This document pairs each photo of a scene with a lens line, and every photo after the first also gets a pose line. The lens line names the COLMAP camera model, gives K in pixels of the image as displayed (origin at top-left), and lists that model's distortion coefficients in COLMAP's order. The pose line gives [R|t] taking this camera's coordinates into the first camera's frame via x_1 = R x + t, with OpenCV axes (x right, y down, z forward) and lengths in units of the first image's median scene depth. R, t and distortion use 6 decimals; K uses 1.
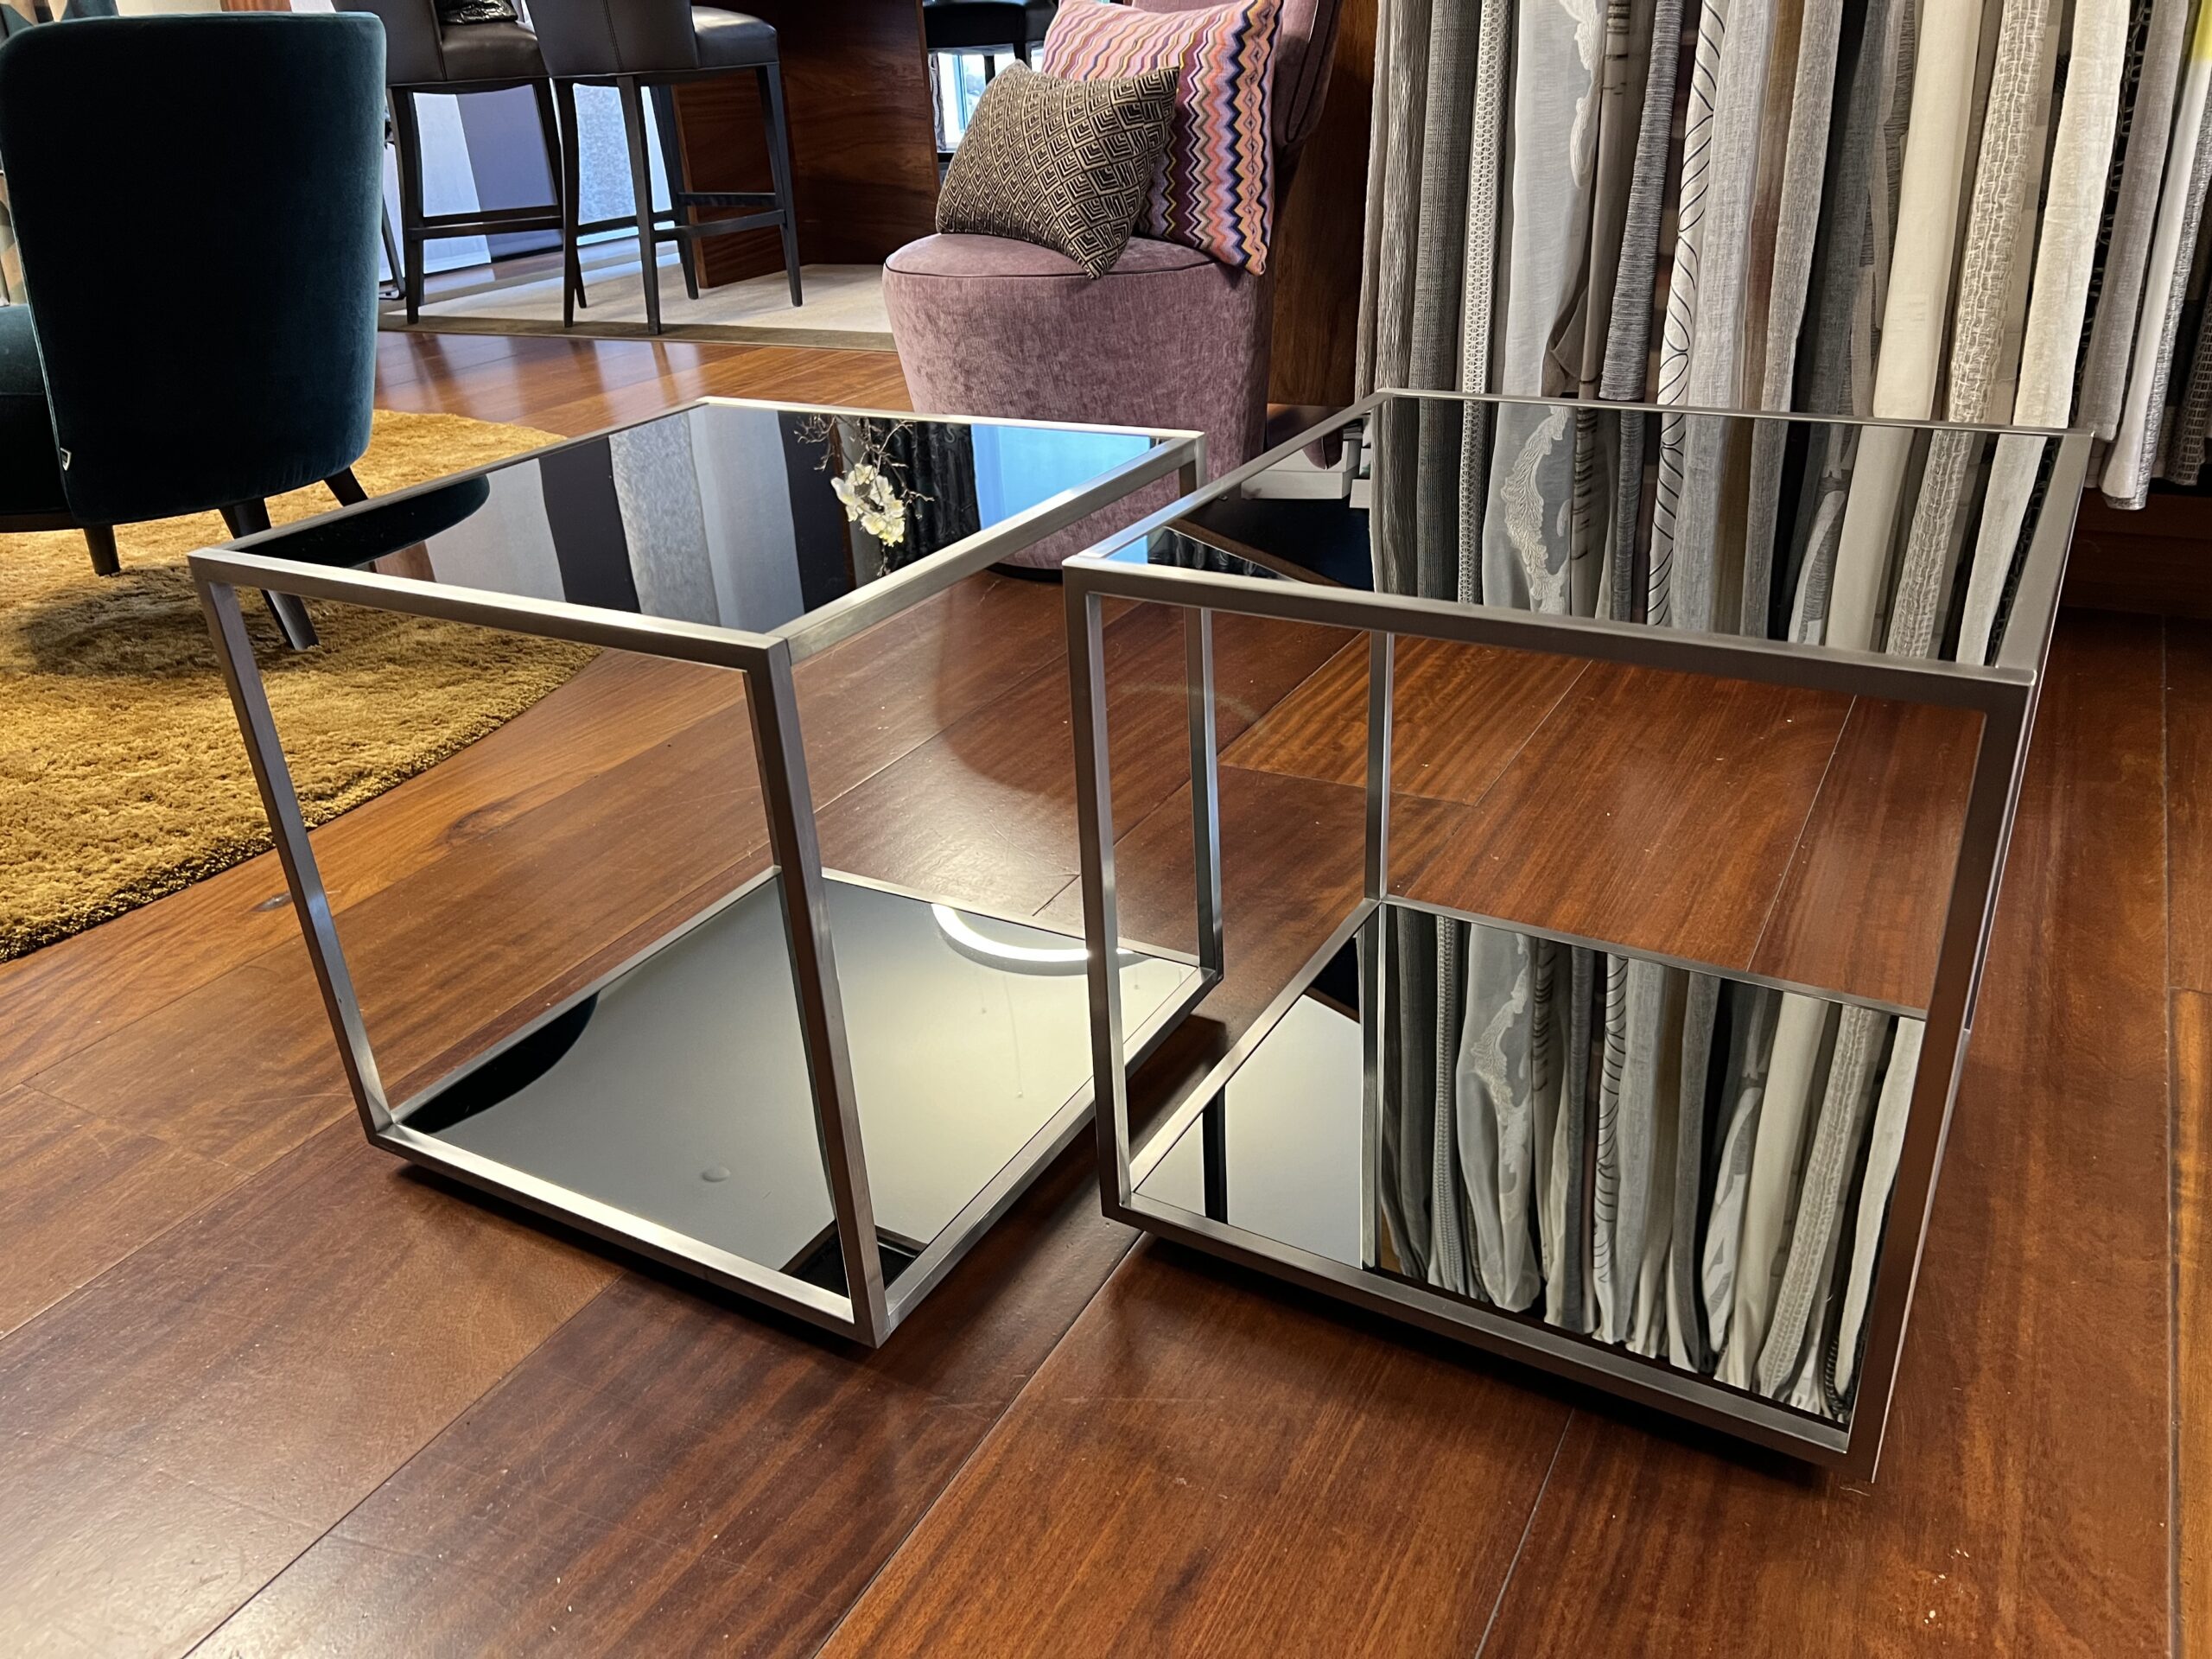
lens RADIAL K [[1679.9, 0, 1086.9], [0, 1679.9, 816.2], [0, 0, 1]] dist [0.046323, -0.055383]
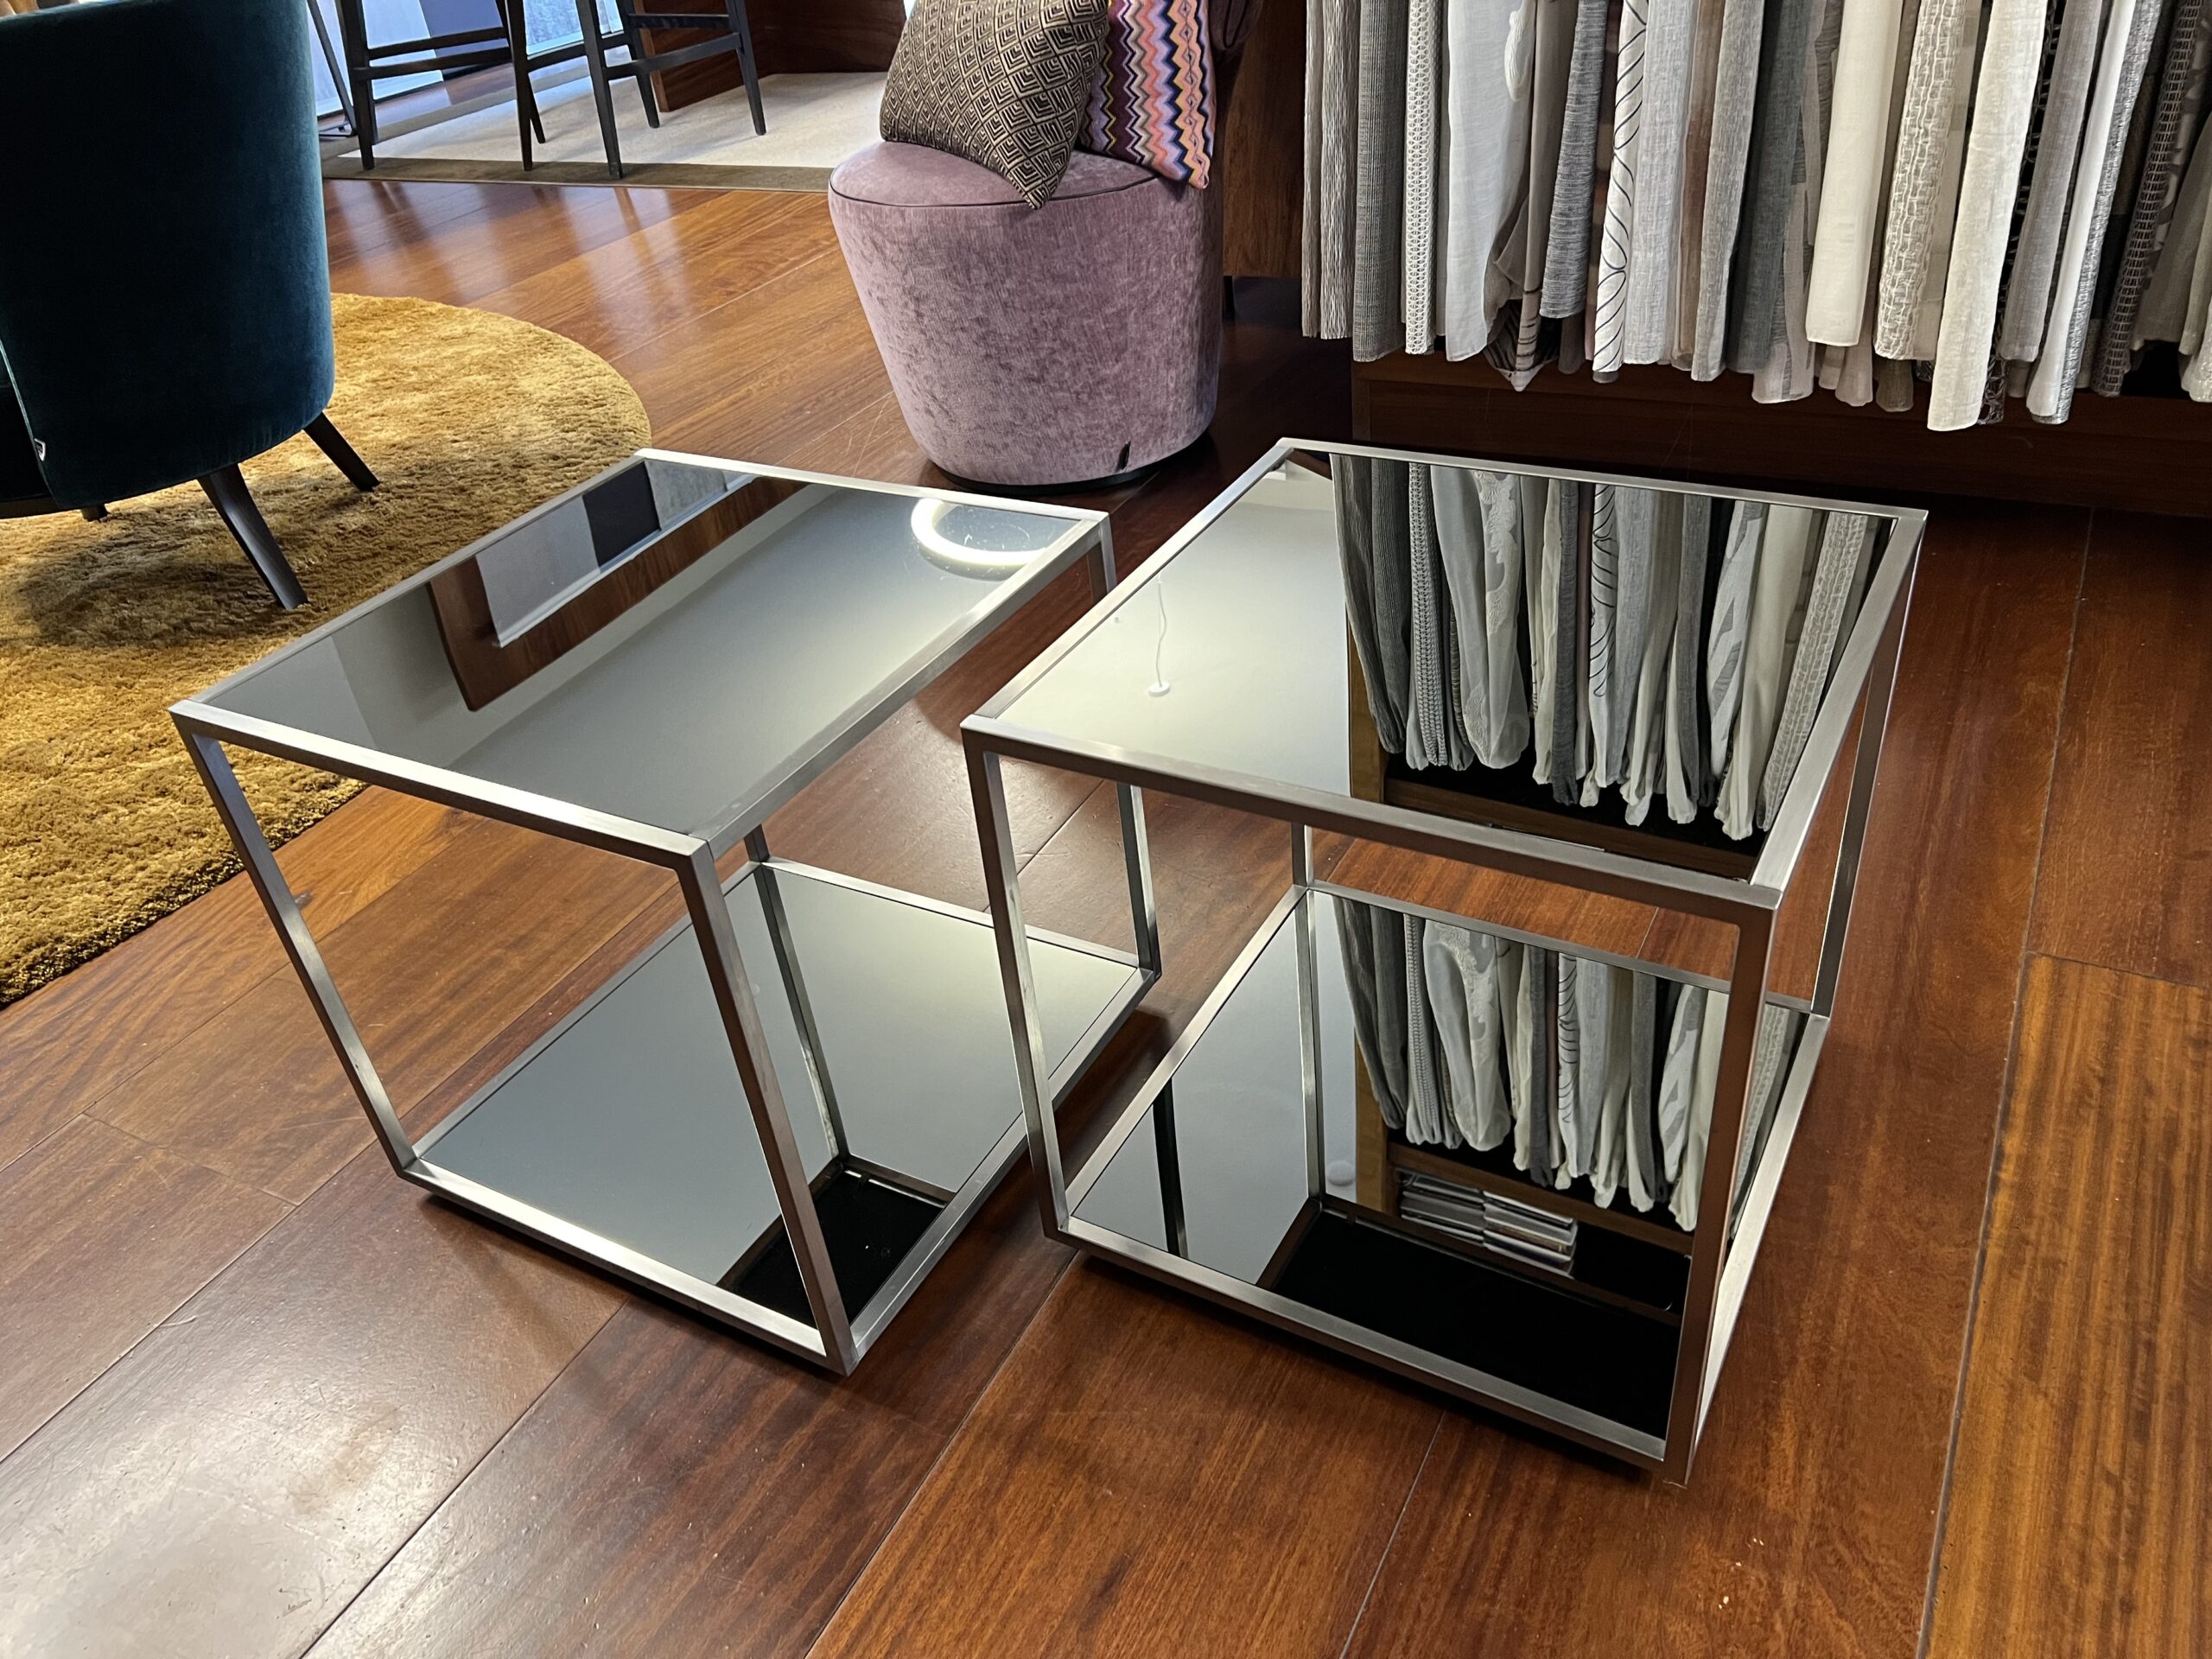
lens RADIAL K [[1679.9, 0, 1098.5], [0, 1679.9, 819.2], [0, 0, 1]] dist [0.046323, -0.055383]
pose [[0.998882, -0.045584, -0.012513, 0.045725], [0.046931, 0.988001, 0.147142, -0.129623], [0.005656, -0.147564, 0.989036, -0.050781]]
